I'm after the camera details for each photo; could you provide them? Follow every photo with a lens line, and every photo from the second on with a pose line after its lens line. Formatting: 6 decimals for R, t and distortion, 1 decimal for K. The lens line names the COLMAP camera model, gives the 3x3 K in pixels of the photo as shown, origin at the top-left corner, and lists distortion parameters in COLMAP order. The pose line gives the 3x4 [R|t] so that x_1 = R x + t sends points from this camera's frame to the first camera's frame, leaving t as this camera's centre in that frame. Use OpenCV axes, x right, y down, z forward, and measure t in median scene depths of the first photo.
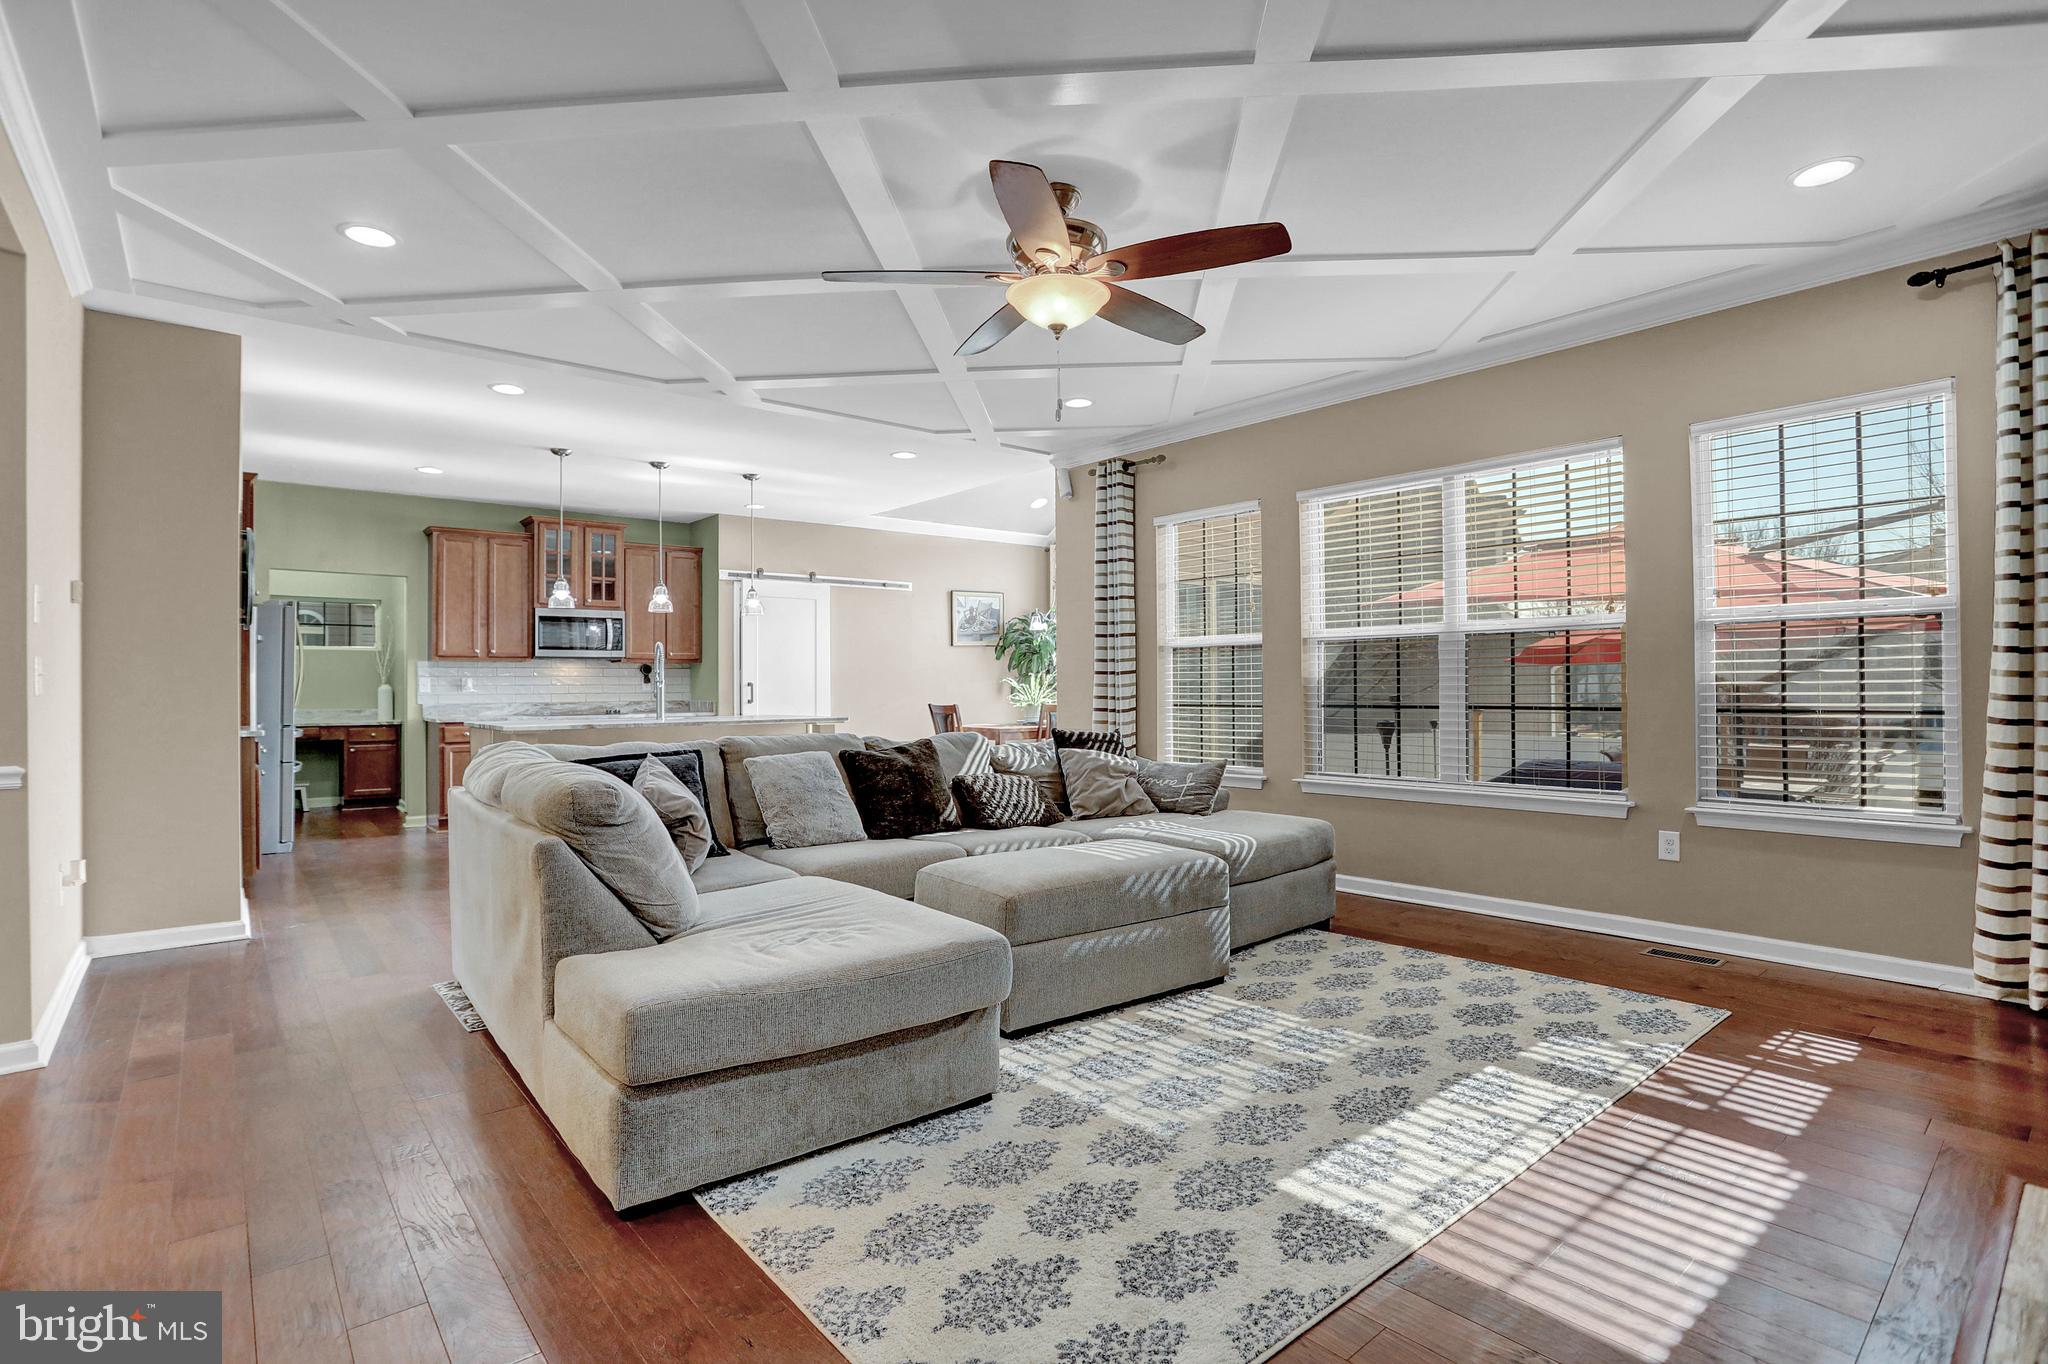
lens RADIAL K [[984.0, 0, 1025.7], [0, 984.0, 685.4], [0, 0, 1]] dist [-0.028670, -0.000145]
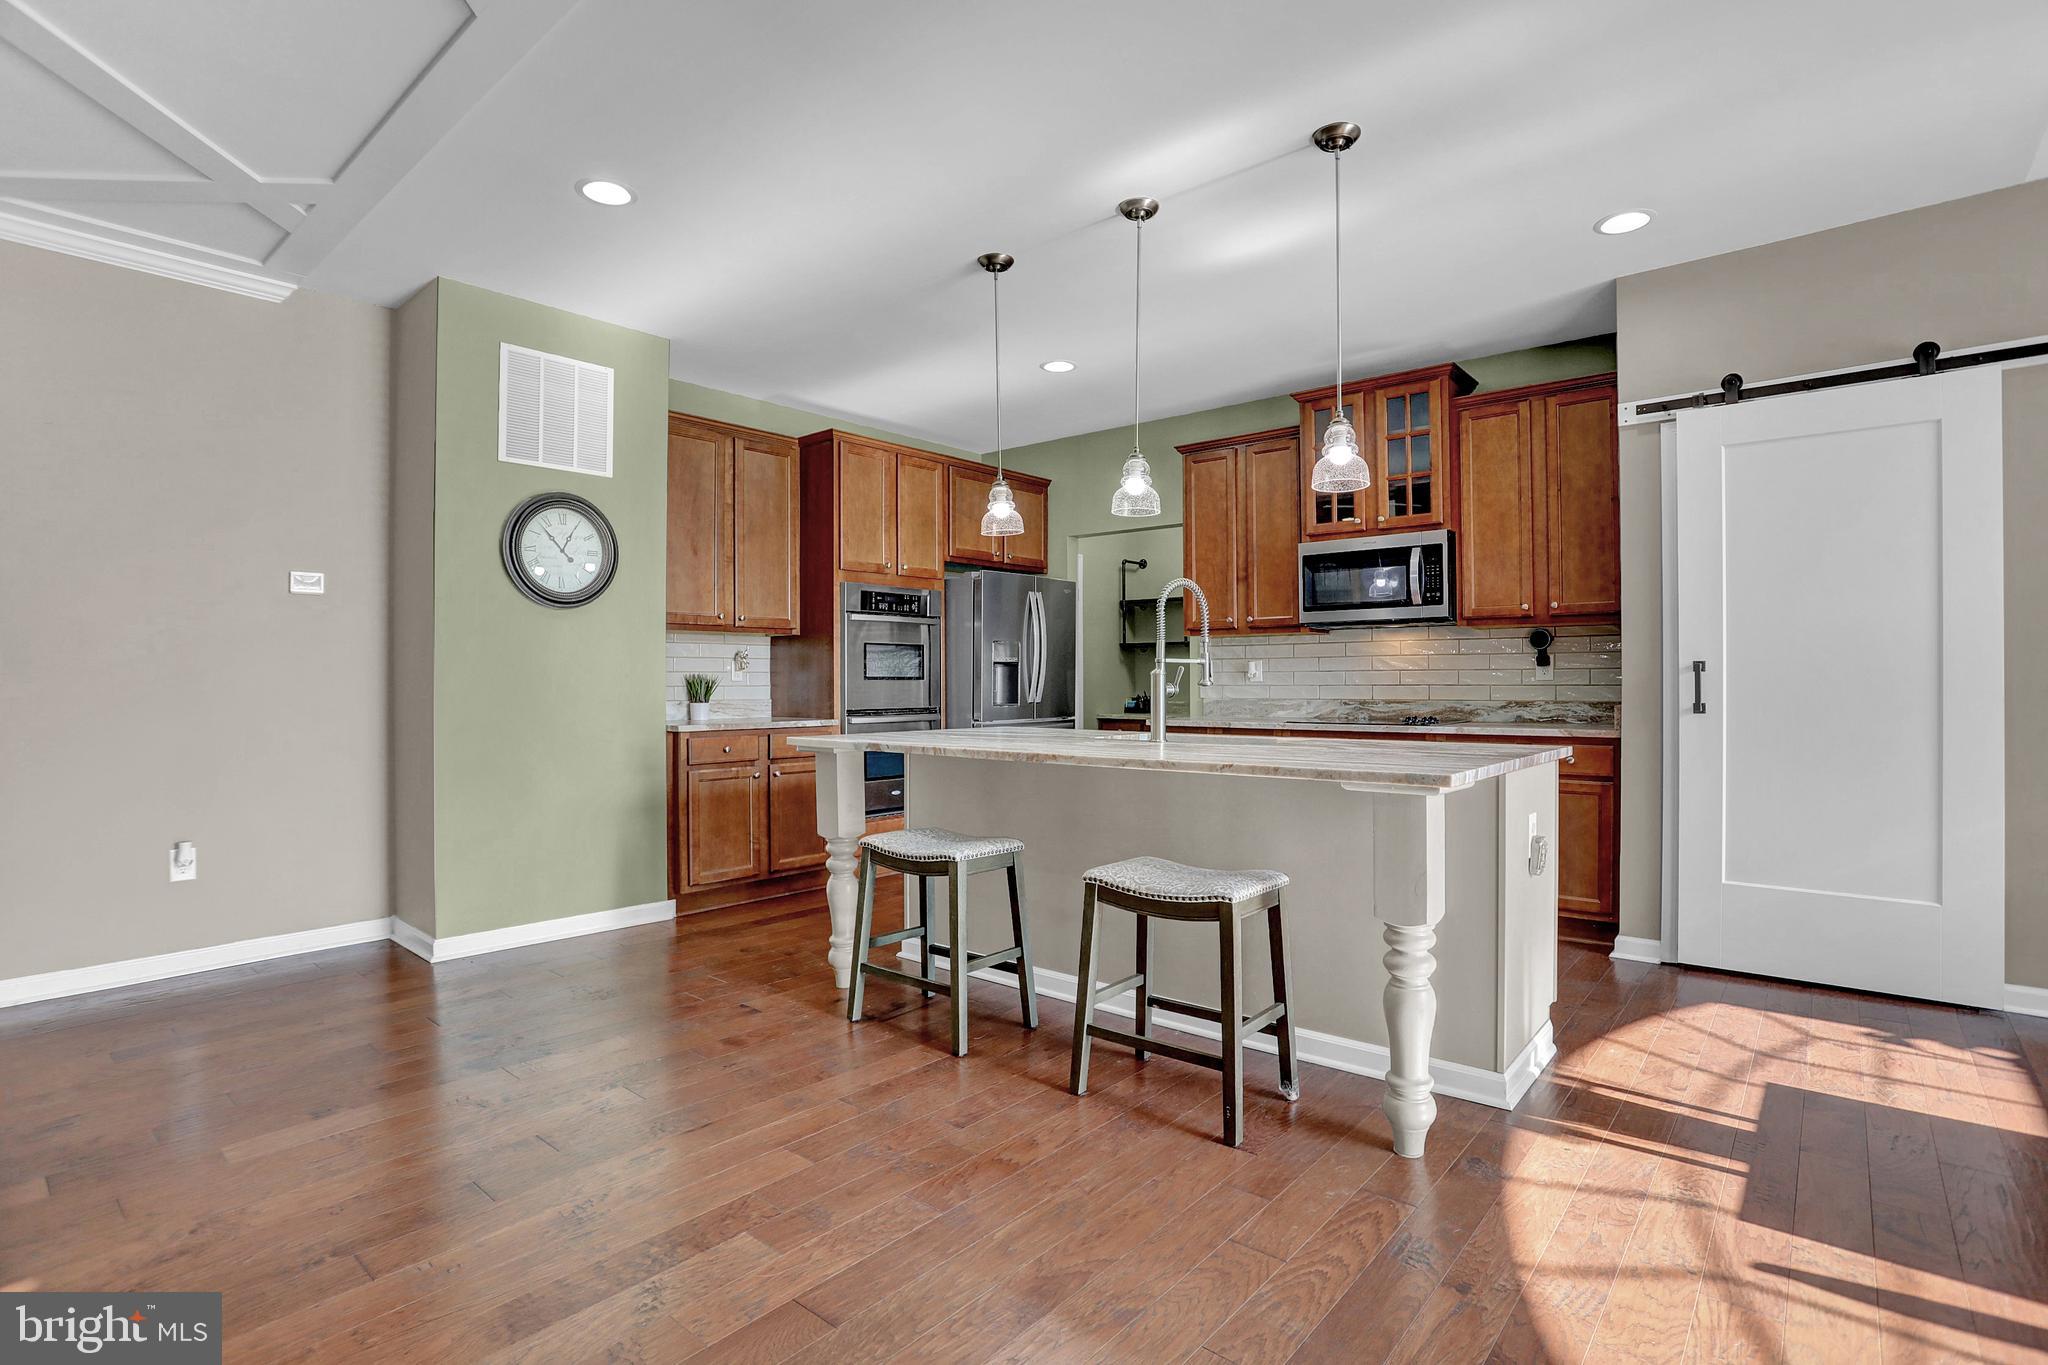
lens RADIAL K [[984.0, 0, 1017.8], [0, 984.0, 681.0], [0, 0, 1]] dist [-0.028670, -0.000145]
pose [[0.170237, 0.001970, -0.985401, 0.069100], [-0.001103, 0.999998, 0.001809, 0.004982], [0.985403, 0.000779, 0.170239, 0.658268]]
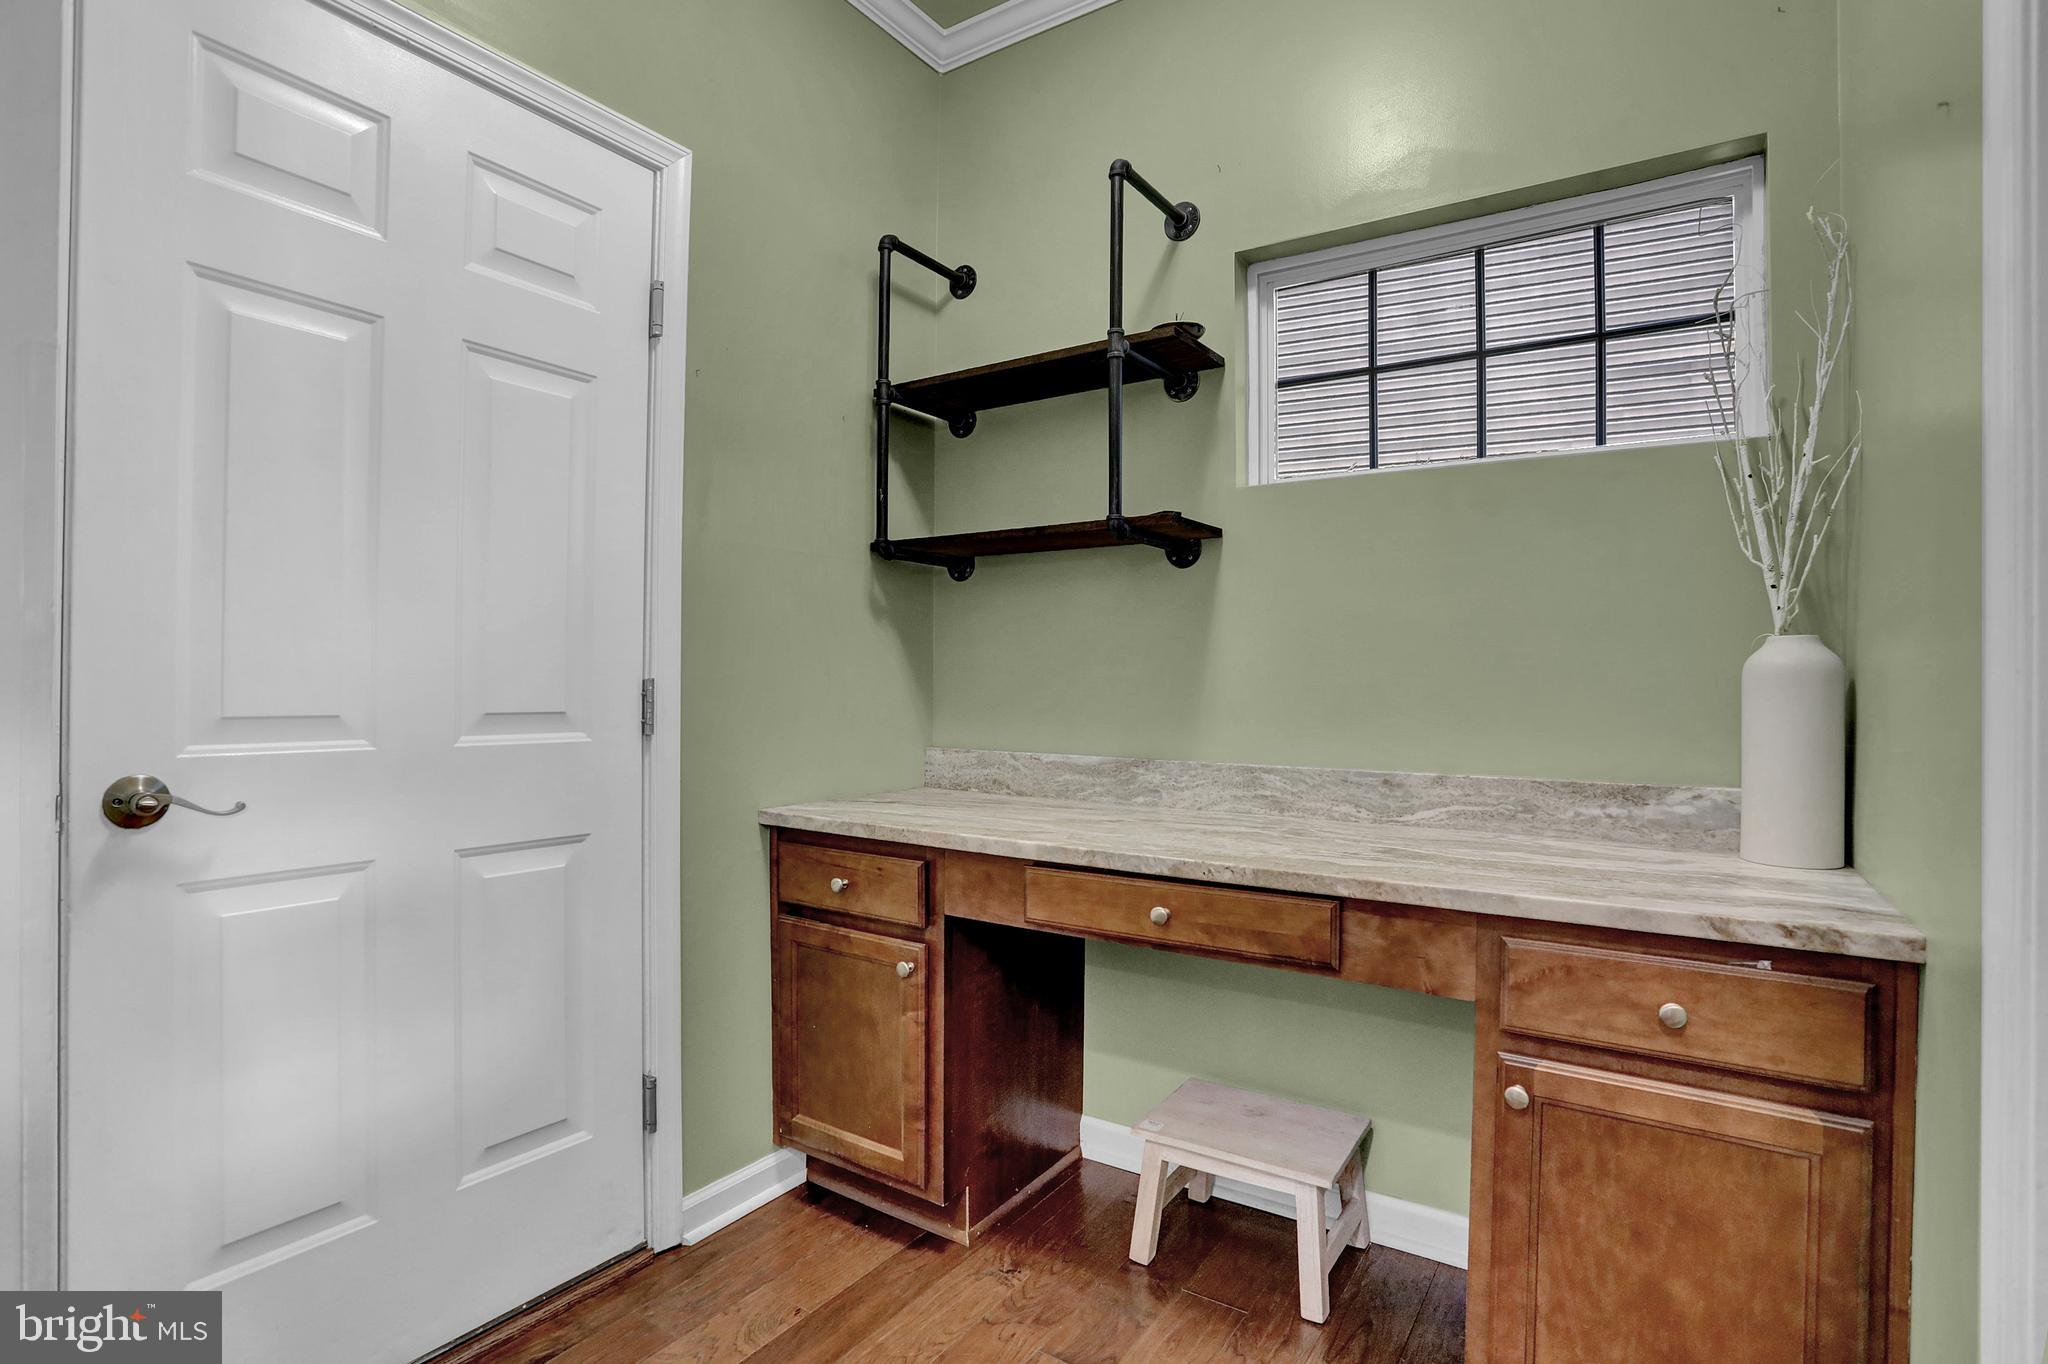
lens RADIAL K [[984.0, 0, 1023.9], [0, 984.0, 678.7], [0, 0, 1]] dist [-0.028670, -0.000145]
pose [[0.289362, 0.007684, -0.957189, -0.570844], [-0.001737, 0.999970, 0.007502, 0.005559], [0.957218, -0.000508, 0.289366, 0.875132]]
